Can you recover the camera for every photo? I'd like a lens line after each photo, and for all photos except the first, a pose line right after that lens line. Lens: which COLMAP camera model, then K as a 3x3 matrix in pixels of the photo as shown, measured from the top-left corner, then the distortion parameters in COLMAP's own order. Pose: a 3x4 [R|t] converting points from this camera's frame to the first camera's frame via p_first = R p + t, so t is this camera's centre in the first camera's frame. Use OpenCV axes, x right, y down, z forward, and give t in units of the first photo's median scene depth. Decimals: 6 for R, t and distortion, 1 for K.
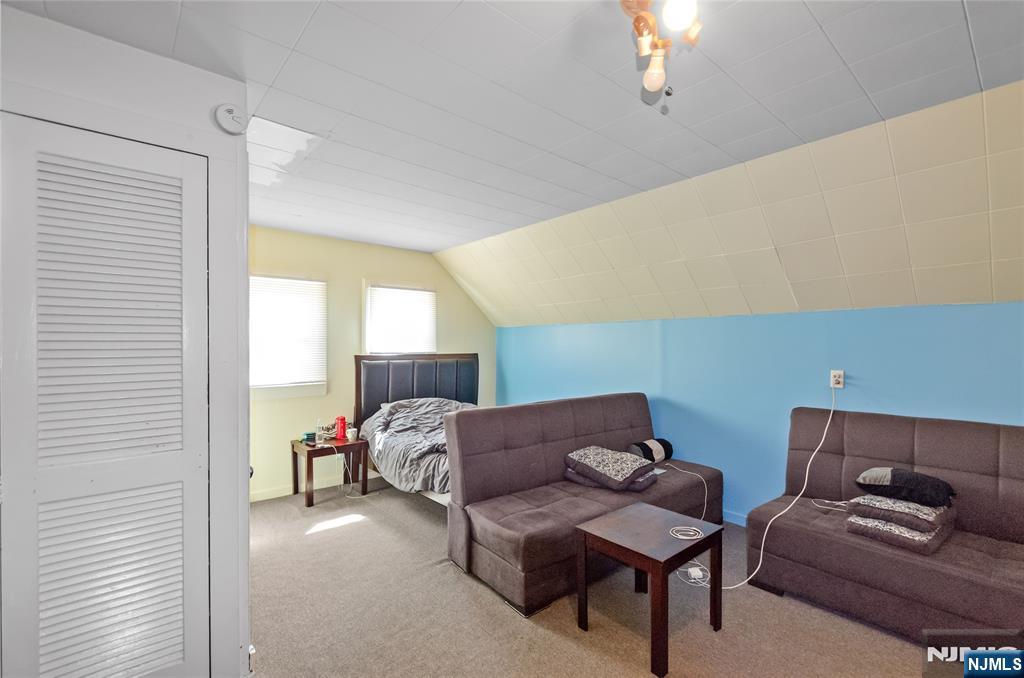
lens RADIAL K [[454.0, 0, 517.4], [0, 454.0, 340.8], [0, 0, 1]] dist [-0.002003, -0.000517]
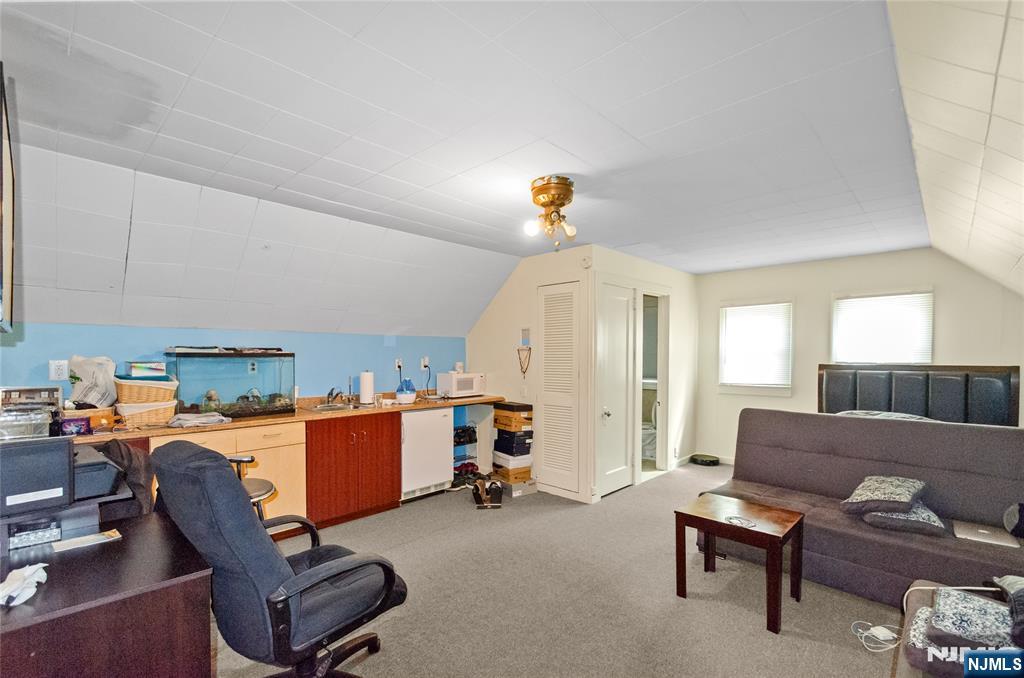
lens RADIAL K [[454.0, 0, 517.4], [0, 454.0, 340.8], [0, 0, 1]] dist [-0.002003, -0.000517]
pose [[0.098603, -0.032745, -0.994588, 0.653162], [0.011140, 0.999432, -0.031801, 0.001485], [0.995065, -0.007944, 0.098911, 0.149652]]
